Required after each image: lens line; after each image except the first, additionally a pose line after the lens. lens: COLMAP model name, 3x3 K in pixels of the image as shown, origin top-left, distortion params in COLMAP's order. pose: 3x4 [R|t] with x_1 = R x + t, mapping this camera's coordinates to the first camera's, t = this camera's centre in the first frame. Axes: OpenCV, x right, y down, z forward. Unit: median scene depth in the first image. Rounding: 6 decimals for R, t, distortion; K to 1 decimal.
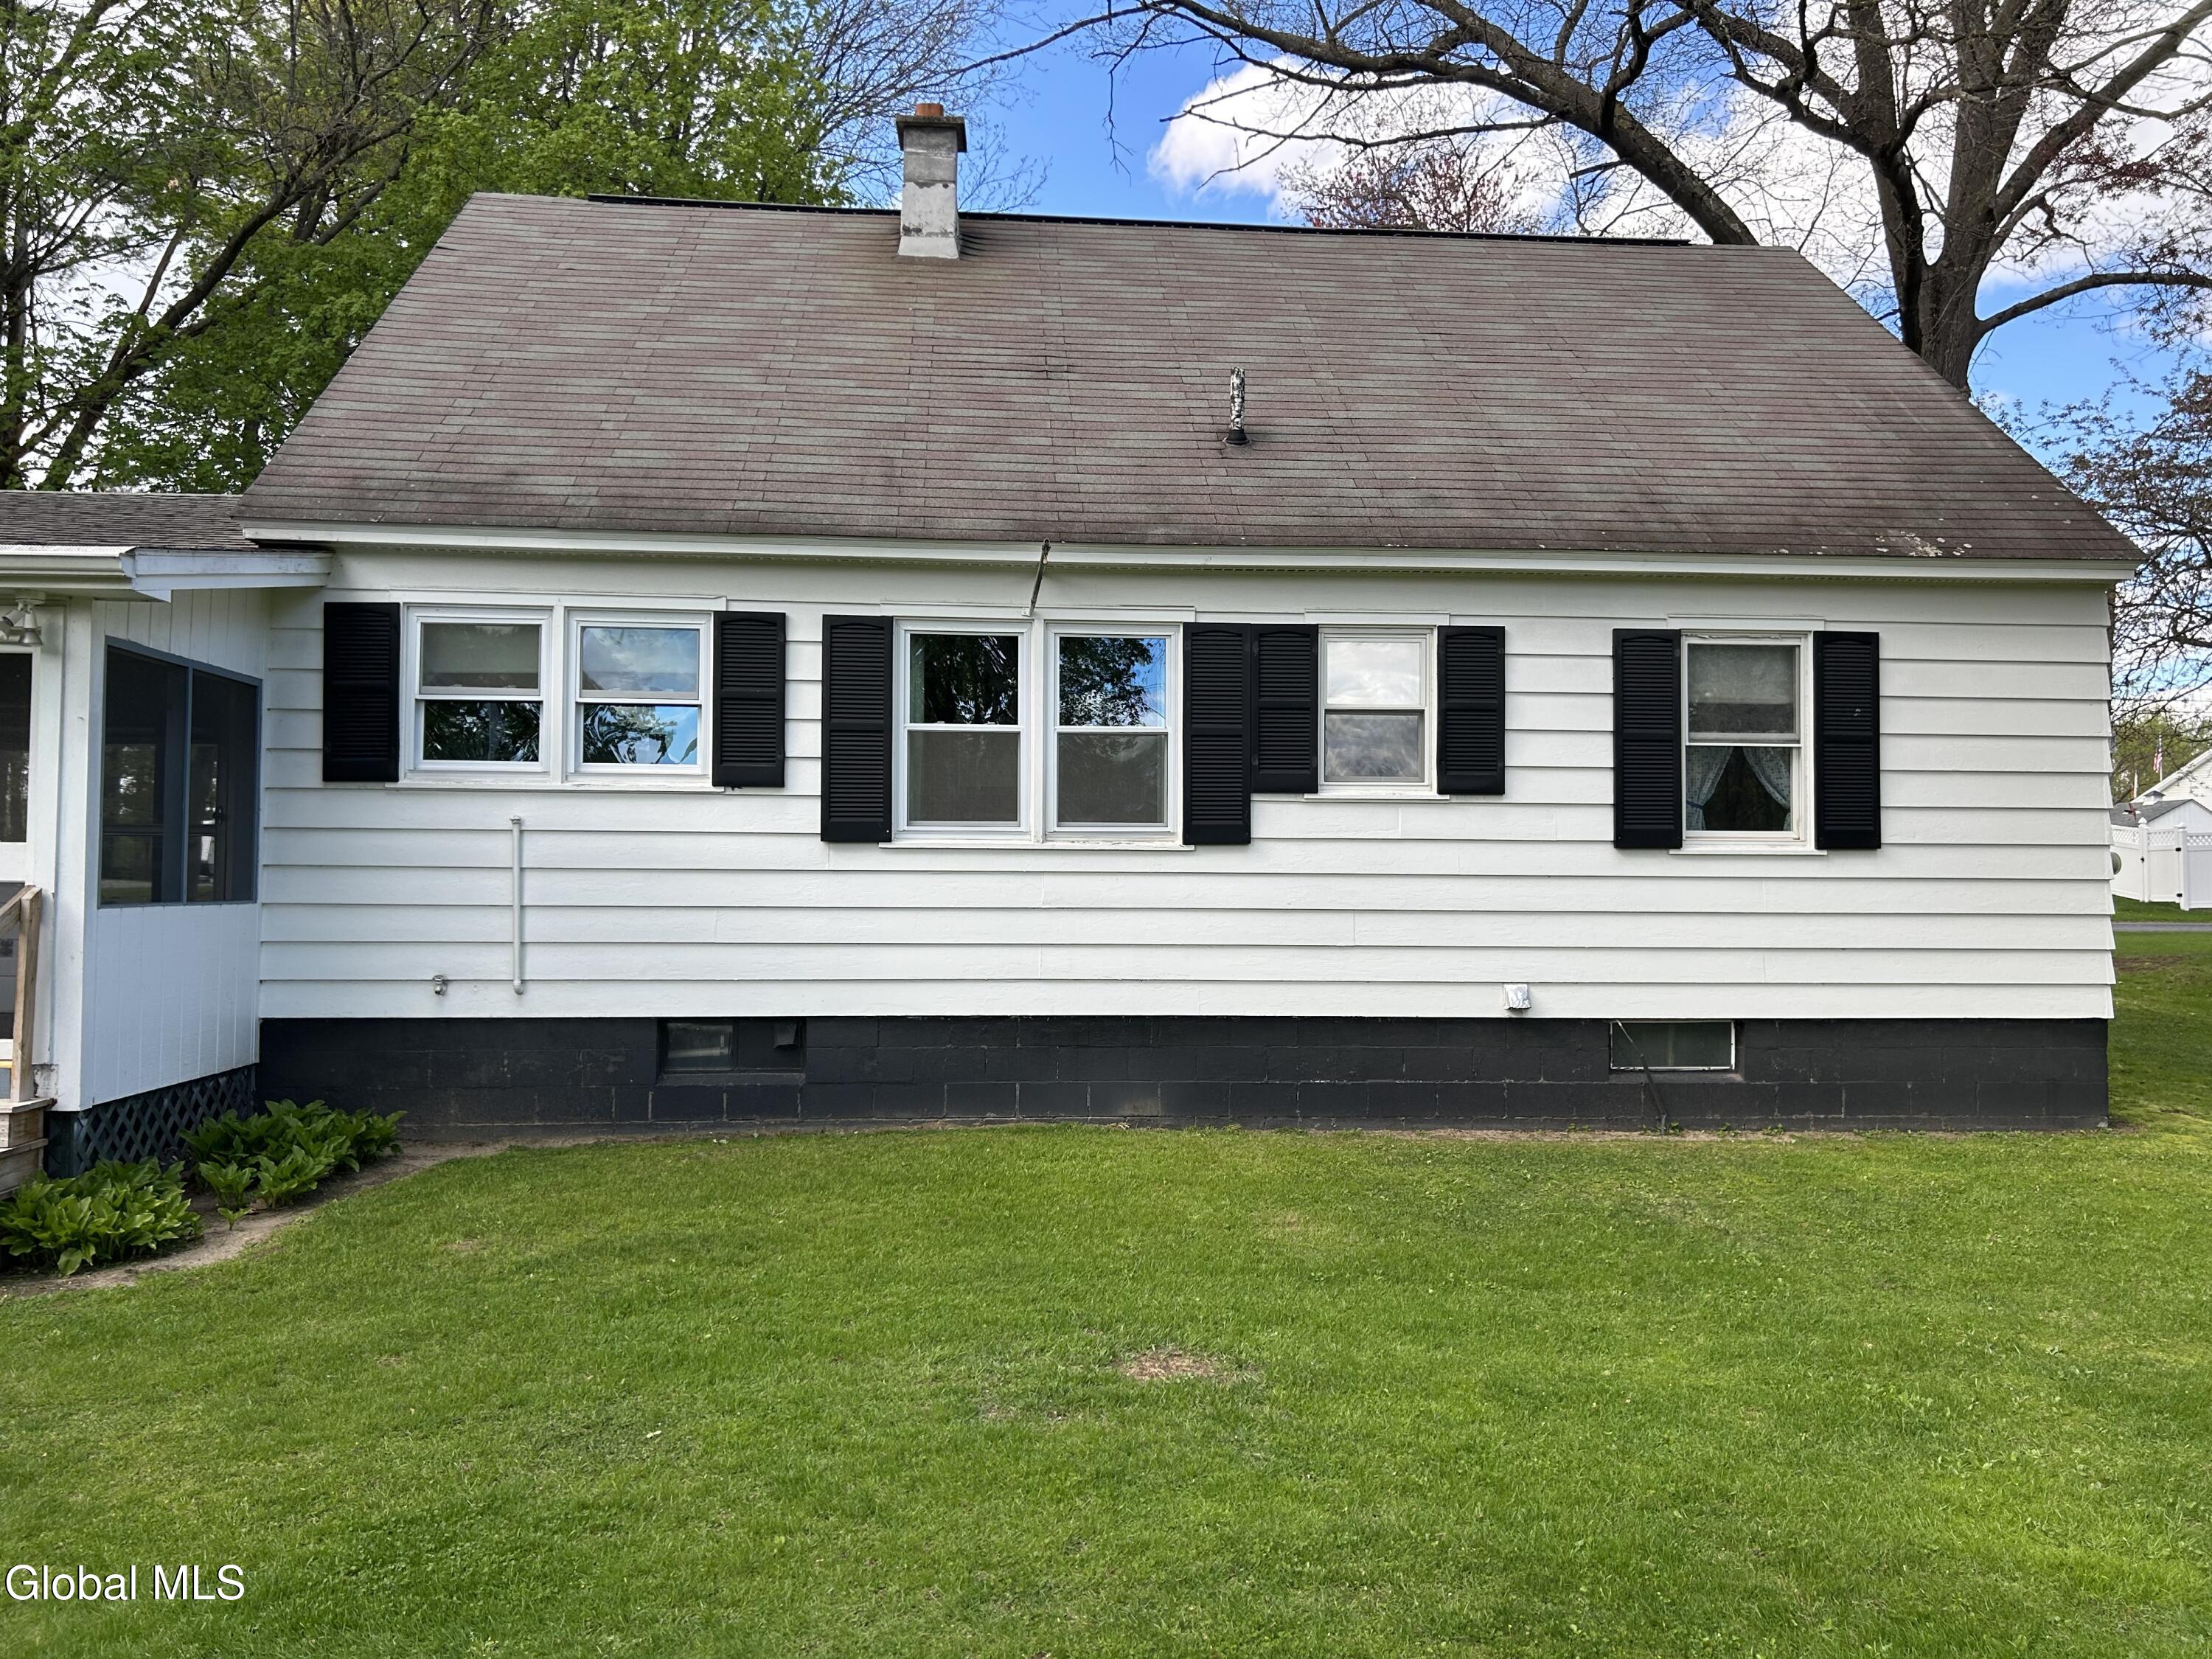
lens RADIAL K [[1649.1, 0, 1110.0], [0, 1649.1, 835.1], [0, 0, 1]] dist [0.093919, -0.079052]
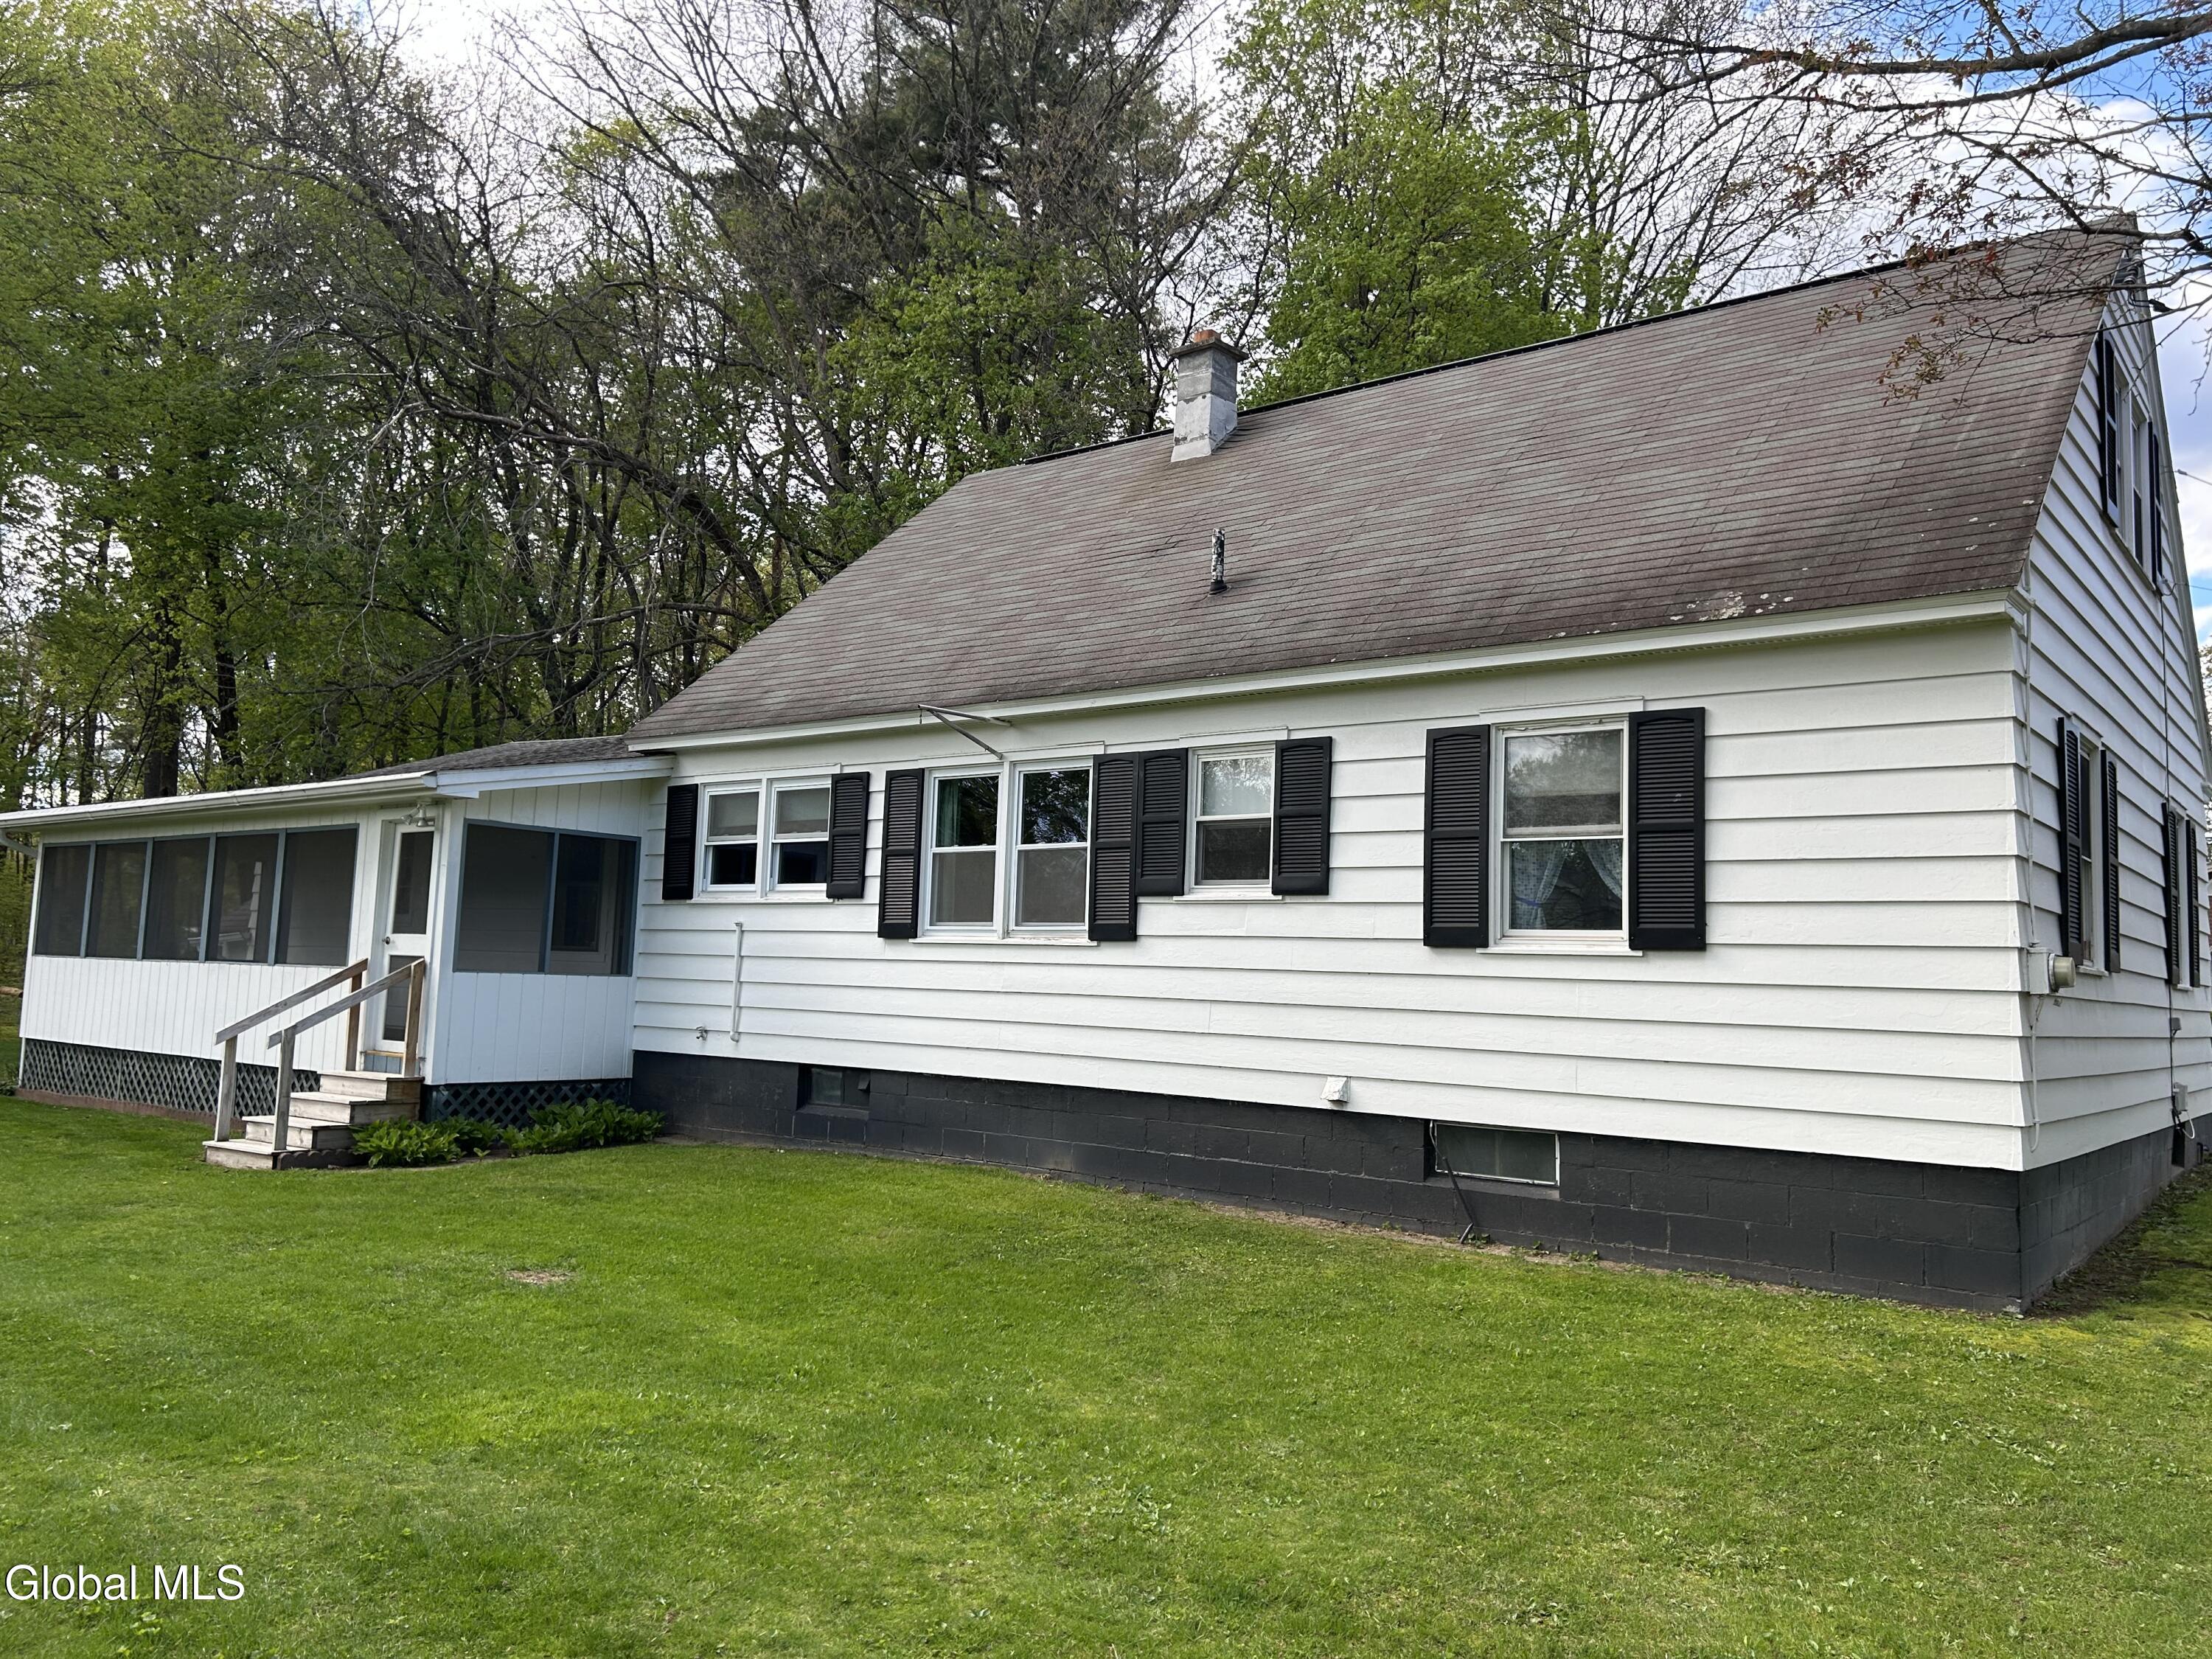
lens RADIAL K [[1649.1, 0, 1110.0], [0, 1649.1, 835.1], [0, 0, 1]] dist [0.093919, -0.079052]
pose [[0.728963, -0.042362, -0.683241, 0.859157], [-0.011314, 0.997202, -0.073899, 0.016962], [0.684459, 0.061599, 0.726444, 0.143006]]
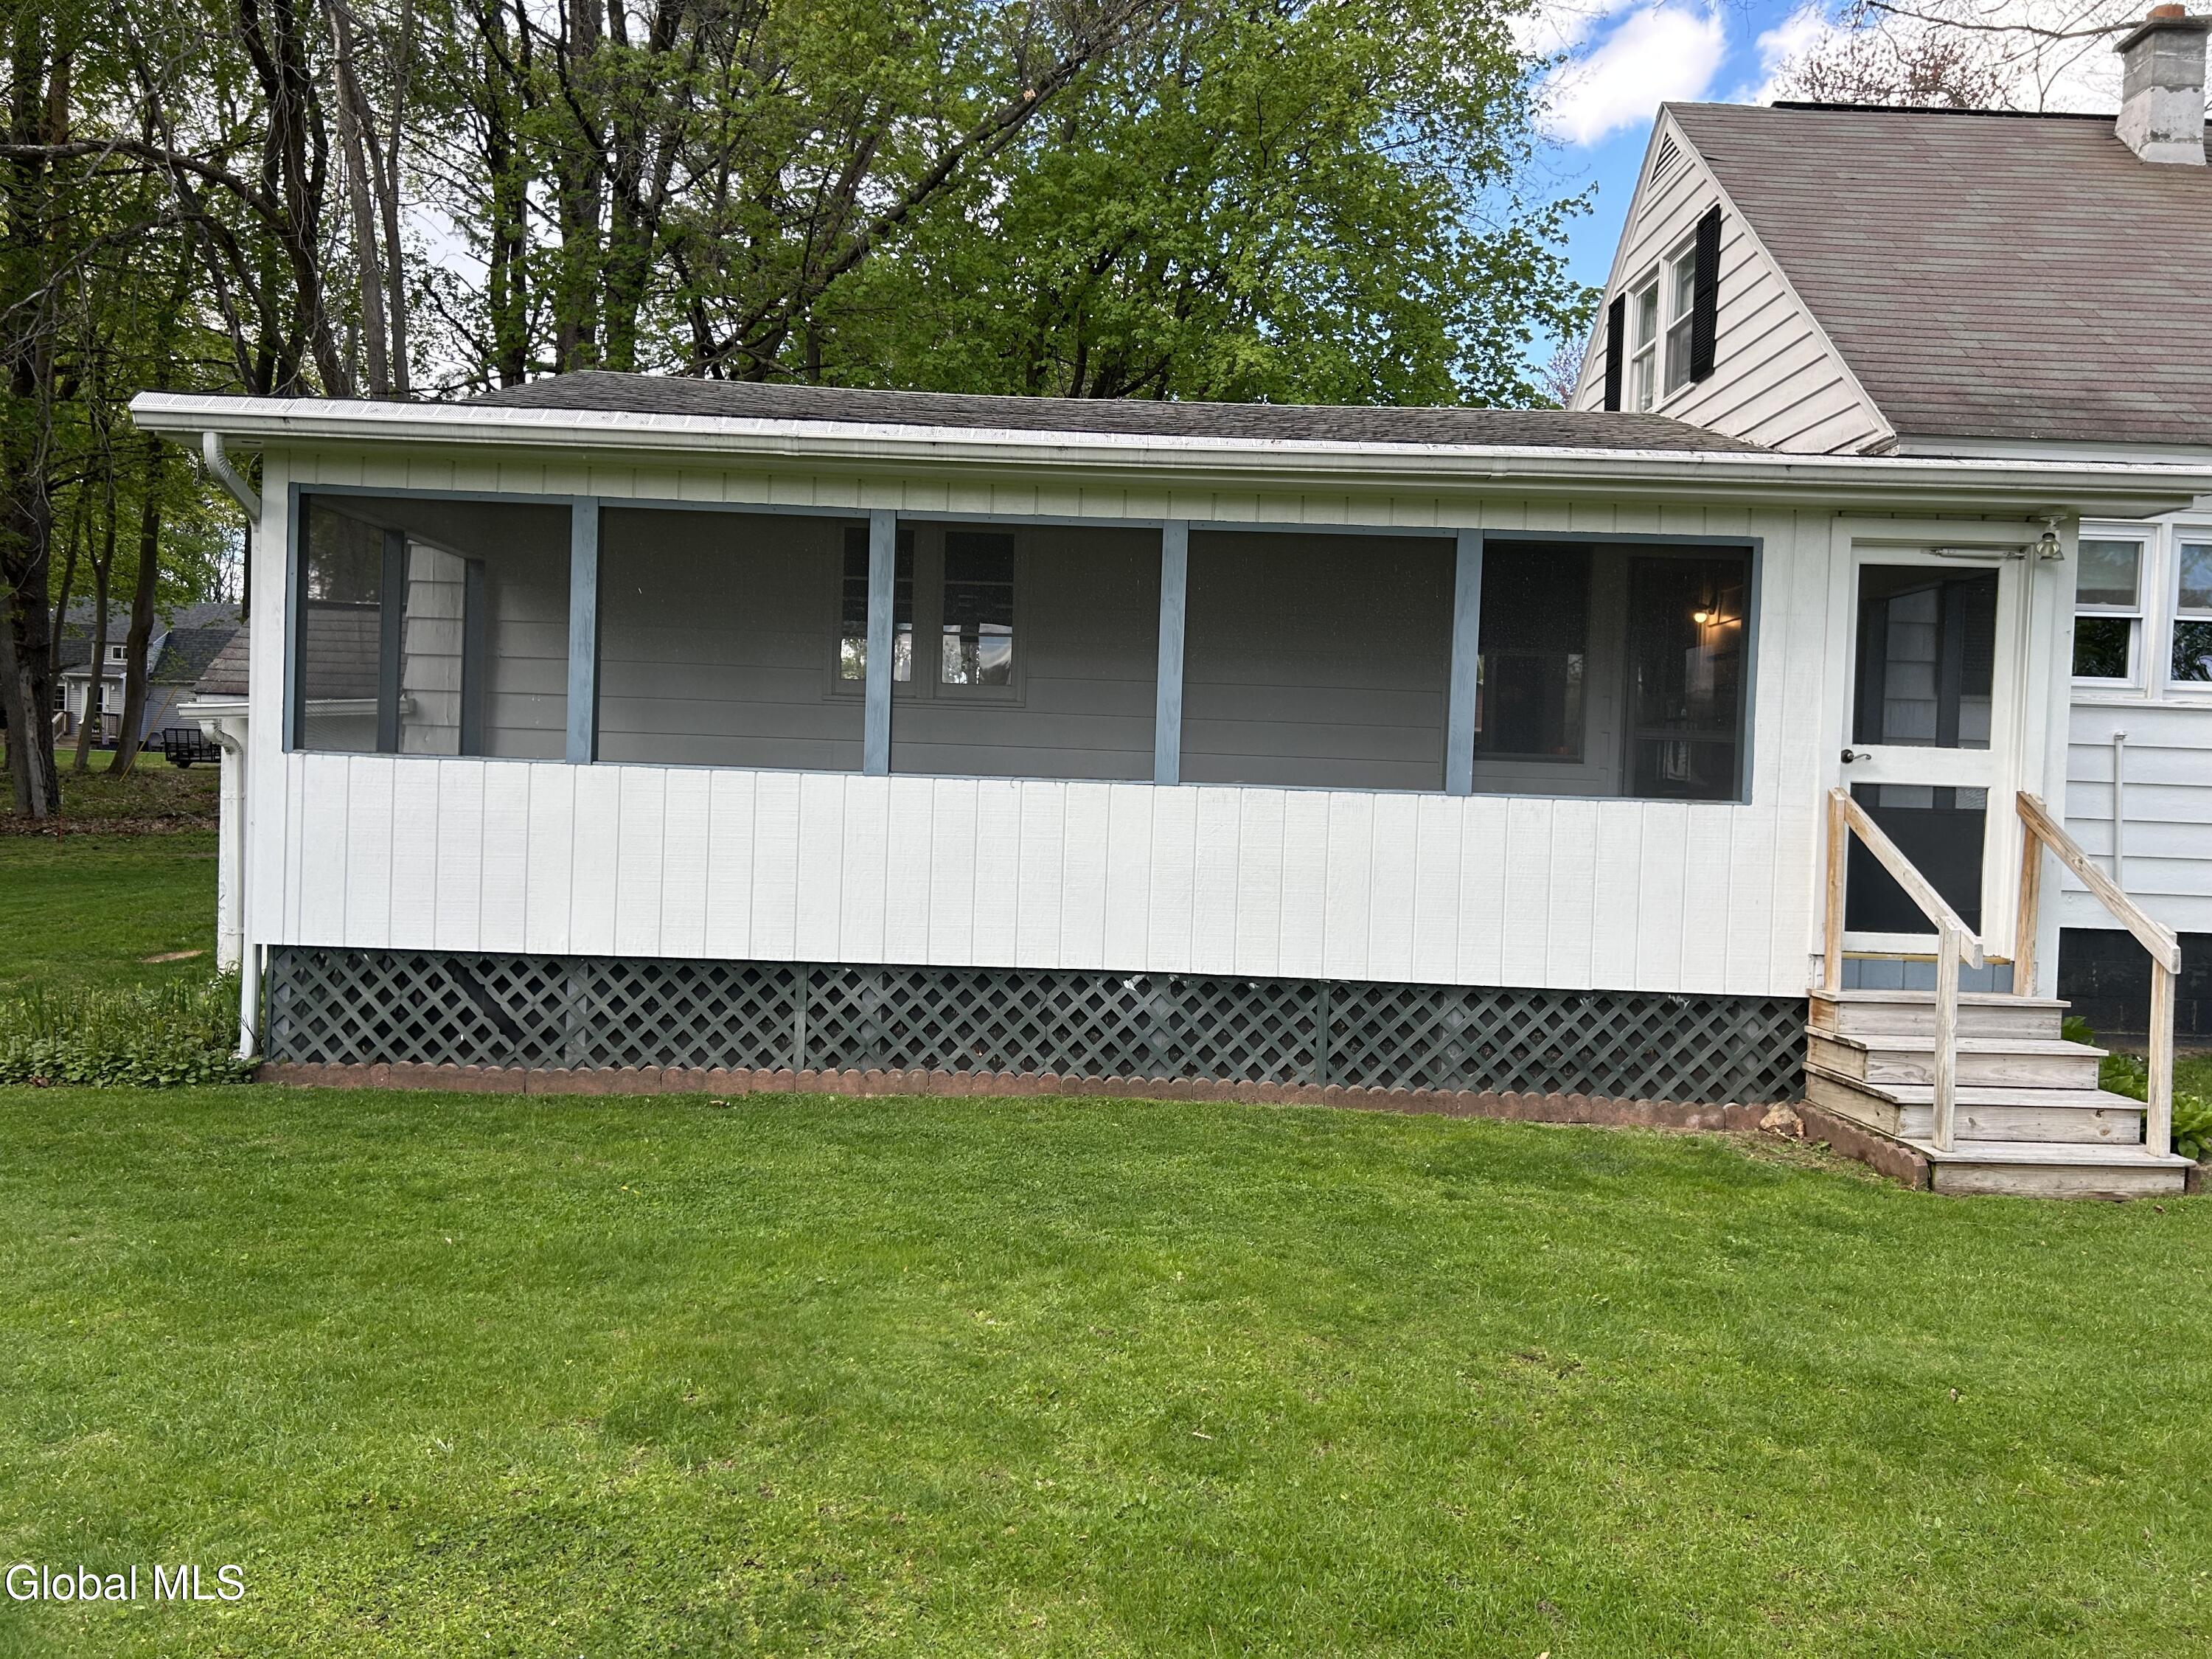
lens RADIAL K [[1649.1, 0, 1110.0], [0, 1649.1, 835.1], [0, 0, 1]] dist [0.093919, -0.079052]
pose [[0.997873, 0.028863, -0.058456, -0.868028], [-0.025957, 0.998418, 0.049881, 0.015177], [0.059803, -0.048258, 0.997043, -0.056294]]
